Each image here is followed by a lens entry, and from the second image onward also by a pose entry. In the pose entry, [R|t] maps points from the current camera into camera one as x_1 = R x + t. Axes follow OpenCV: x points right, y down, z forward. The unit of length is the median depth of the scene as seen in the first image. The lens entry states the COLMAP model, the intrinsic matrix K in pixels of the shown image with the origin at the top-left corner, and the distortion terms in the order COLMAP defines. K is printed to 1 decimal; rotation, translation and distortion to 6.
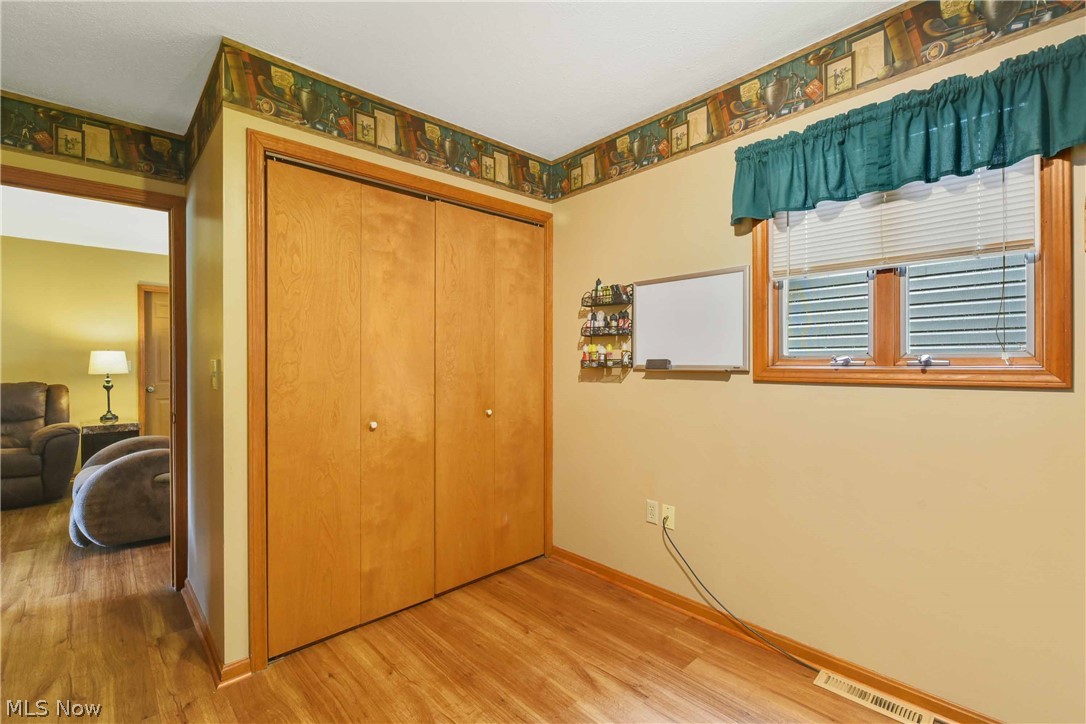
lens RADIAL K [[479.3, 0, 546.4], [0, 479.3, 370.1], [0, 0, 1]] dist [-0.001597, -0.000378]
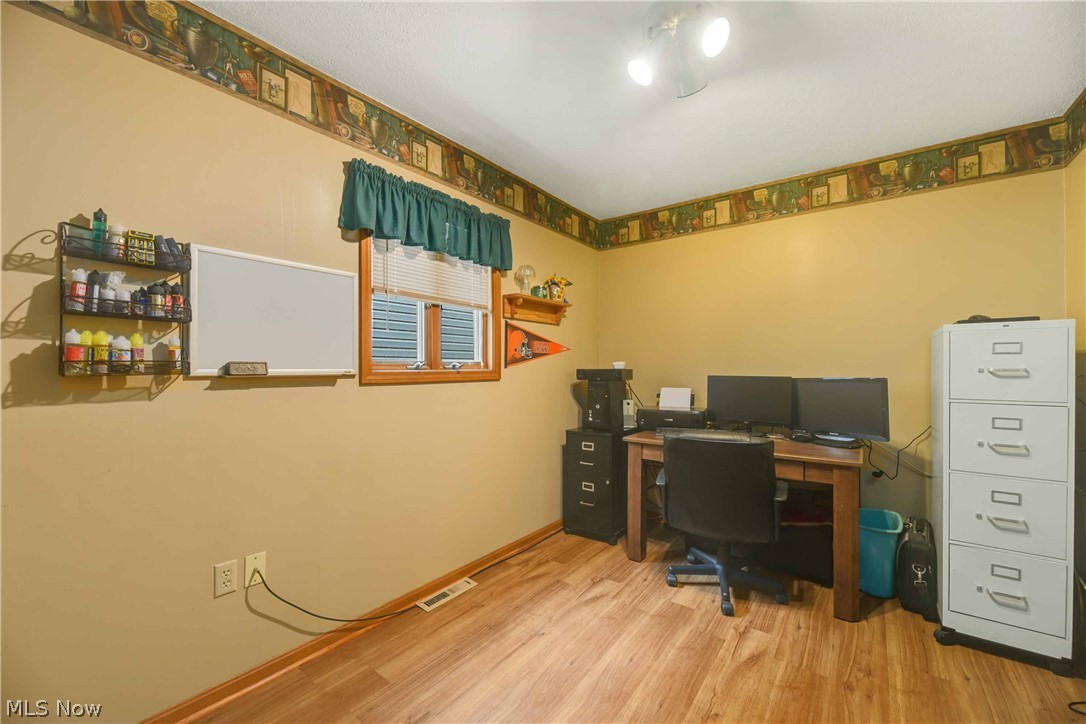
lens RADIAL K [[443.1, 0, 539.9], [0, 443.1, 369.5], [0, 0, 1]] dist [-0.007726, -0.000145]
pose [[-0.174052, -0.001584, 0.984735, -0.590126], [0.013998, 0.999894, 0.004083, -0.008277], [-0.984637, 0.014495, -0.174011, 0.773528]]
